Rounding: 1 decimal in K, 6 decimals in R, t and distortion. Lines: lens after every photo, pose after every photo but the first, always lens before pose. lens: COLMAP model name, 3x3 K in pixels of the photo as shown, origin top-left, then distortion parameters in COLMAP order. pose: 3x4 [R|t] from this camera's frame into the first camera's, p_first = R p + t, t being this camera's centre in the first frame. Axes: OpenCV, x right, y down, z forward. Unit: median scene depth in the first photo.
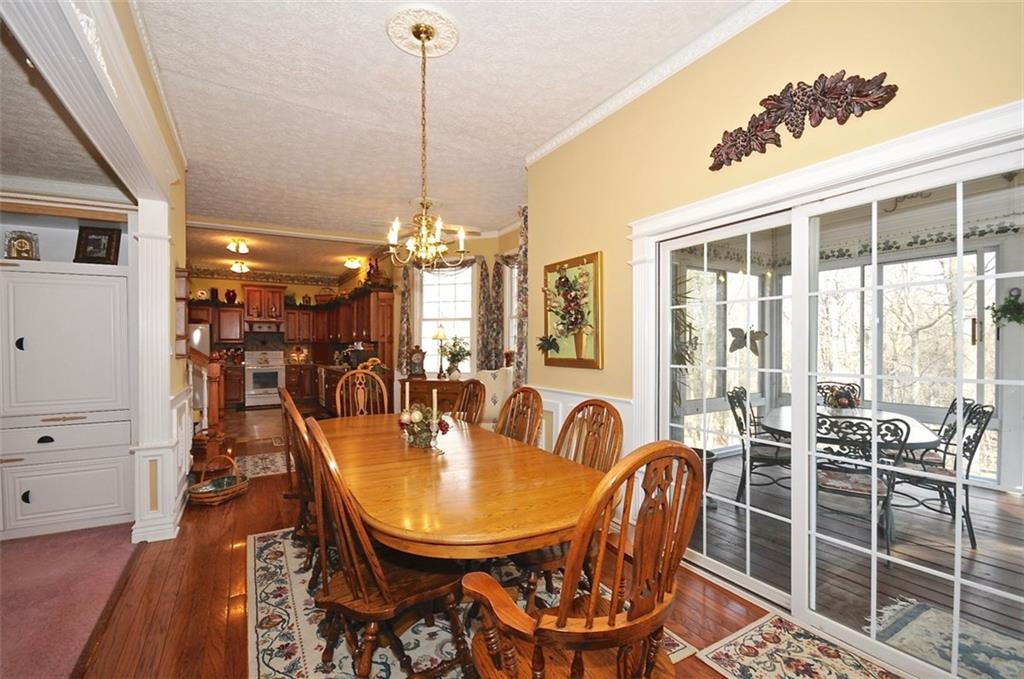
lens RADIAL K [[449.0, 0, 508.2], [0, 449.0, 347.6], [0, 0, 1]] dist [-0.013921, -0.002329]
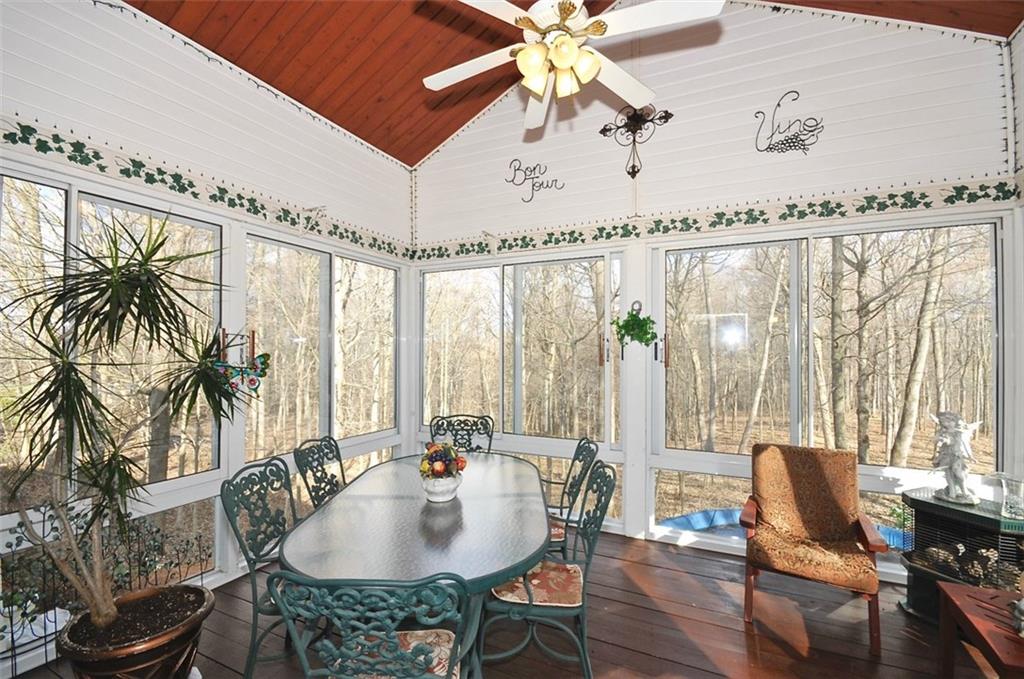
lens RADIAL K [[449.0, 0, 513.6], [0, 449.0, 340.4], [0, 0, 1]] dist [-0.013921, -0.002329]
pose [[0.831851, 0.016858, 0.554744, 0.255655], [-0.002190, 0.999631, -0.027092, -0.018613], [-0.554995, 0.021322, 0.831580, 0.220627]]
